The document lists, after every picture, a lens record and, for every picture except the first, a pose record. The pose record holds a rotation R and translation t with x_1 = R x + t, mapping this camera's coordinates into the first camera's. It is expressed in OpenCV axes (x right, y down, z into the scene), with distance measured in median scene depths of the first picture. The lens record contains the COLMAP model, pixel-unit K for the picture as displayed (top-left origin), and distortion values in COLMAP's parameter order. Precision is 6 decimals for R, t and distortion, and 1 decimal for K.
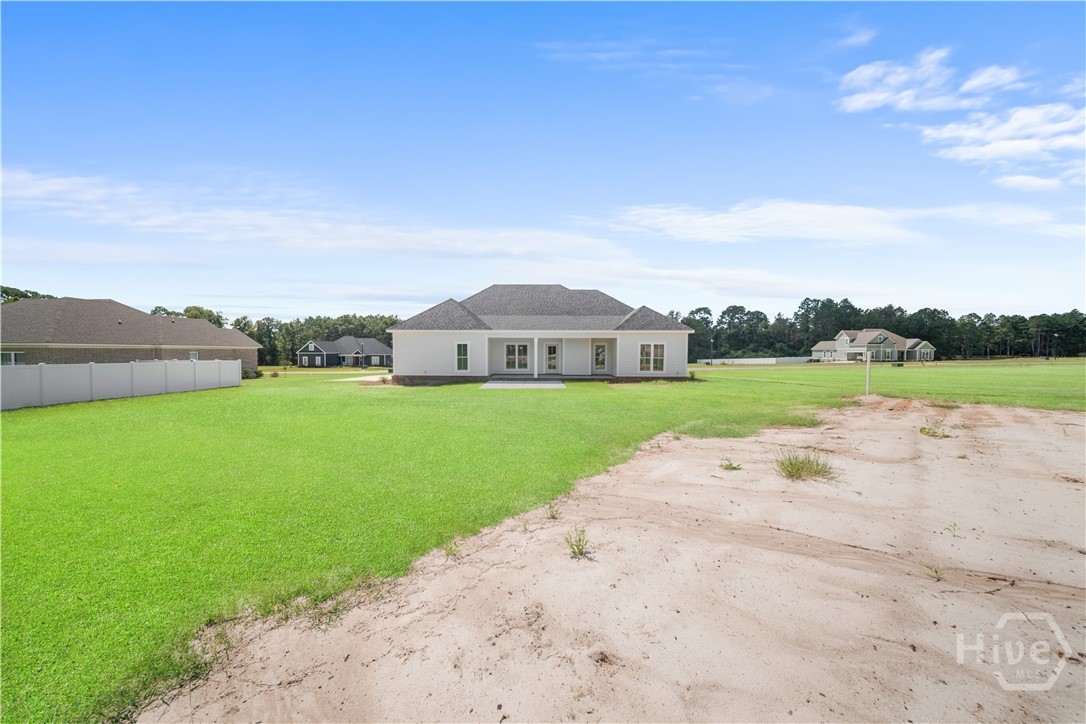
lens RADIAL K [[390.4, 0, 543.0], [0, 390.4, 362.0], [0, 0, 1]] dist [-0.001142, -0.000210]
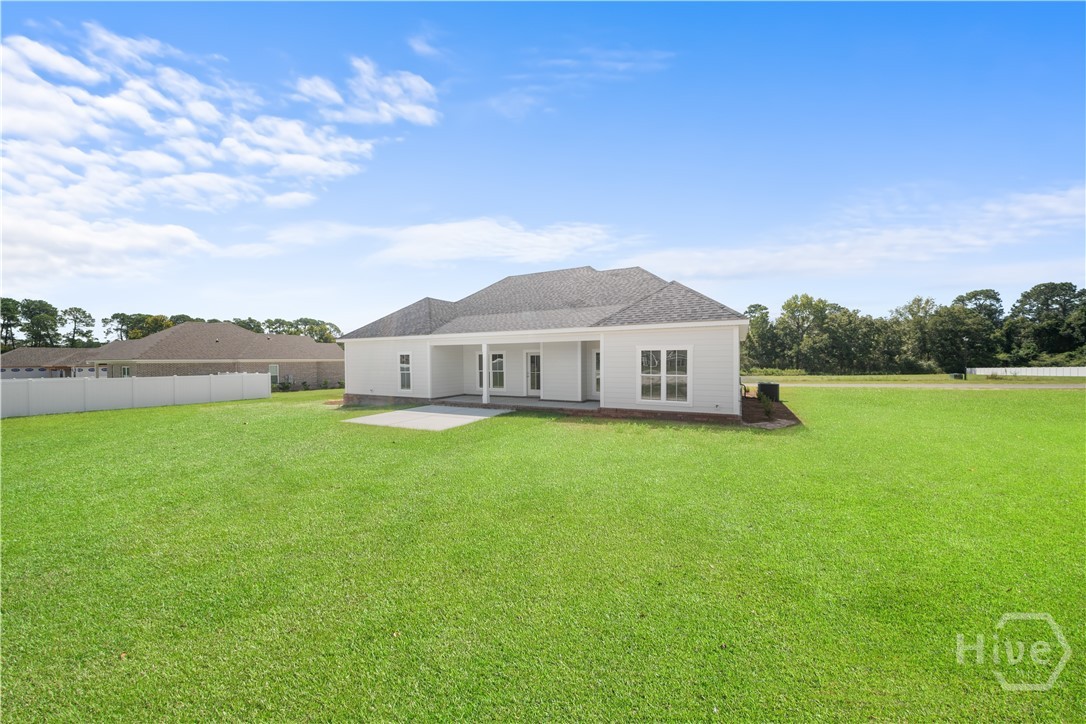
lens RADIAL K [[390.4, 0, 543.0], [0, 390.4, 362.0], [0, 0, 1]] dist [-0.001142, -0.000210]
pose [[0.887149, -0.006839, -0.461433, 0.345392], [-0.002096, 0.999820, -0.018847, -0.016589], [0.461479, 0.017687, 0.886975, 0.412598]]
